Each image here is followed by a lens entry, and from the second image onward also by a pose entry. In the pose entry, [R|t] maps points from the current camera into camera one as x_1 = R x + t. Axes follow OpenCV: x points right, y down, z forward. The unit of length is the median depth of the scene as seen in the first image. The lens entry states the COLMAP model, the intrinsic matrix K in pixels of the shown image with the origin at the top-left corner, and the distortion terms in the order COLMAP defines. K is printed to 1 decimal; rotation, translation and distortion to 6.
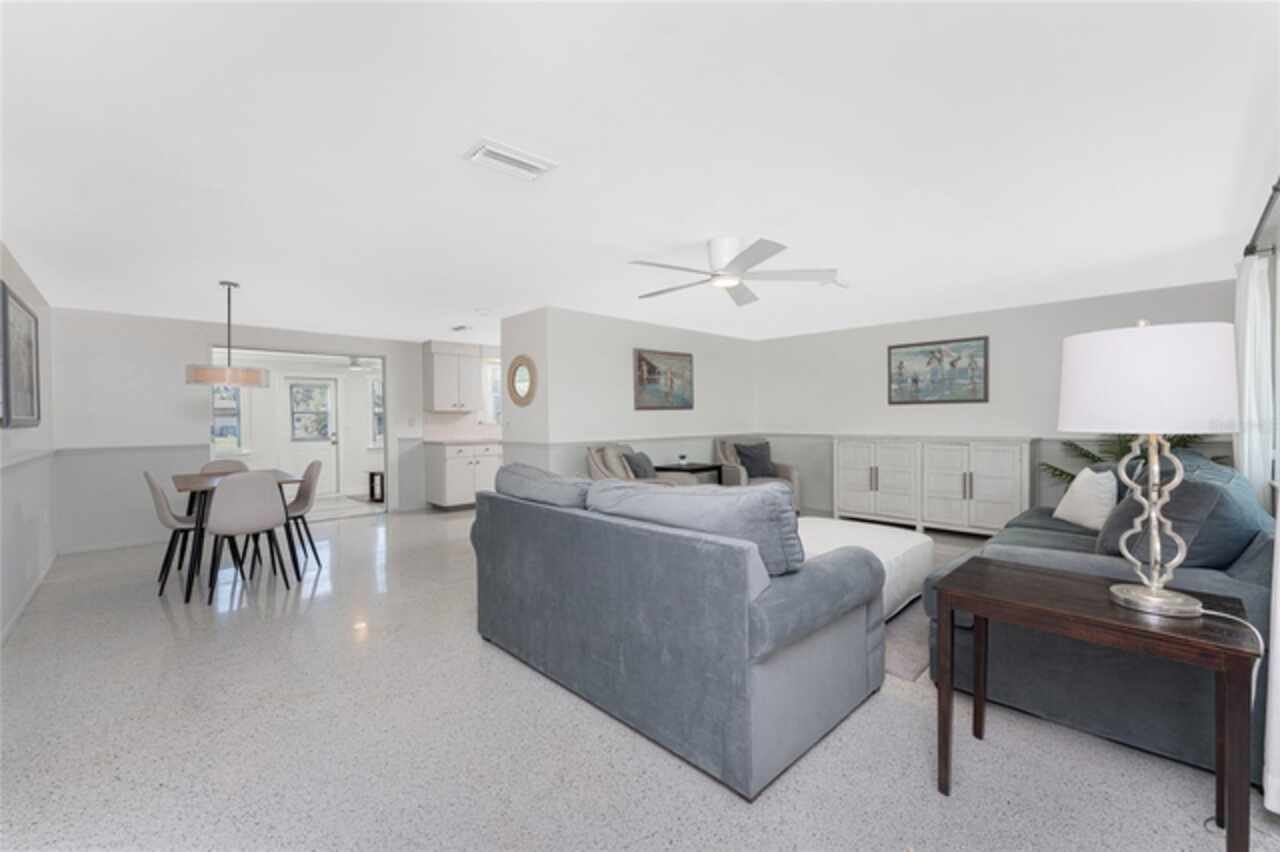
lens RADIAL K [[516.1, 0, 663.6], [0, 516.1, 426.9], [0, 0, 1]] dist [-0.003700, -0.000434]
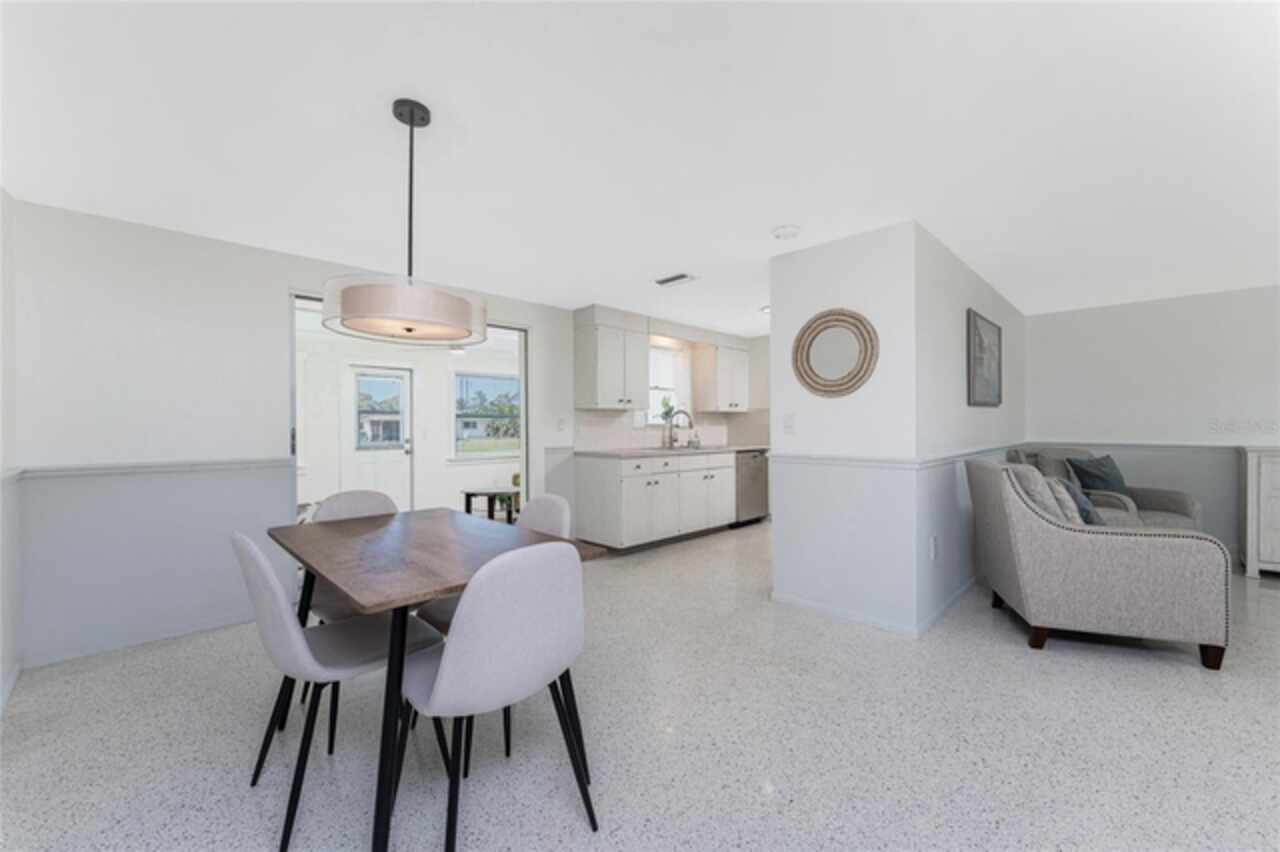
lens RADIAL K [[516.1, 0, 668.5], [0, 516.1, 420.9], [0, 0, 1]] dist [-0.003700, -0.000434]
pose [[0.999853, 0.005883, 0.016100, -0.421586], [-0.005419, 0.999572, -0.028760, 0.006569], [-0.016262, 0.028669, 0.999457, 0.362468]]
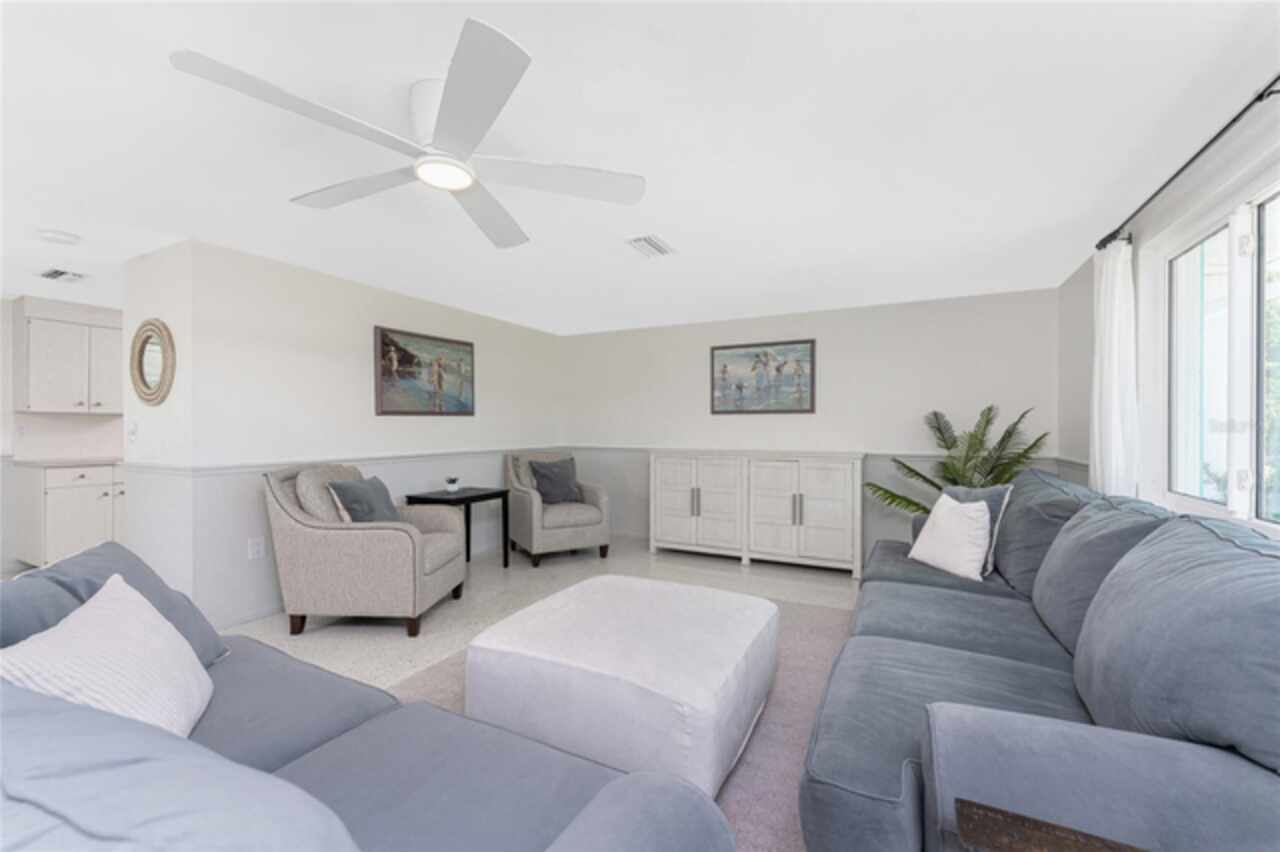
lens RADIAL K [[516.1, 0, 659.3], [0, 516.1, 426.1], [0, 0, 1]] dist [-0.003700, -0.000434]
pose [[0.948379, 0.010961, 0.316950, 0.082345], [-0.004507, 0.999767, -0.021091, -0.004809], [-0.317108, 0.018574, 0.948208, 0.214669]]
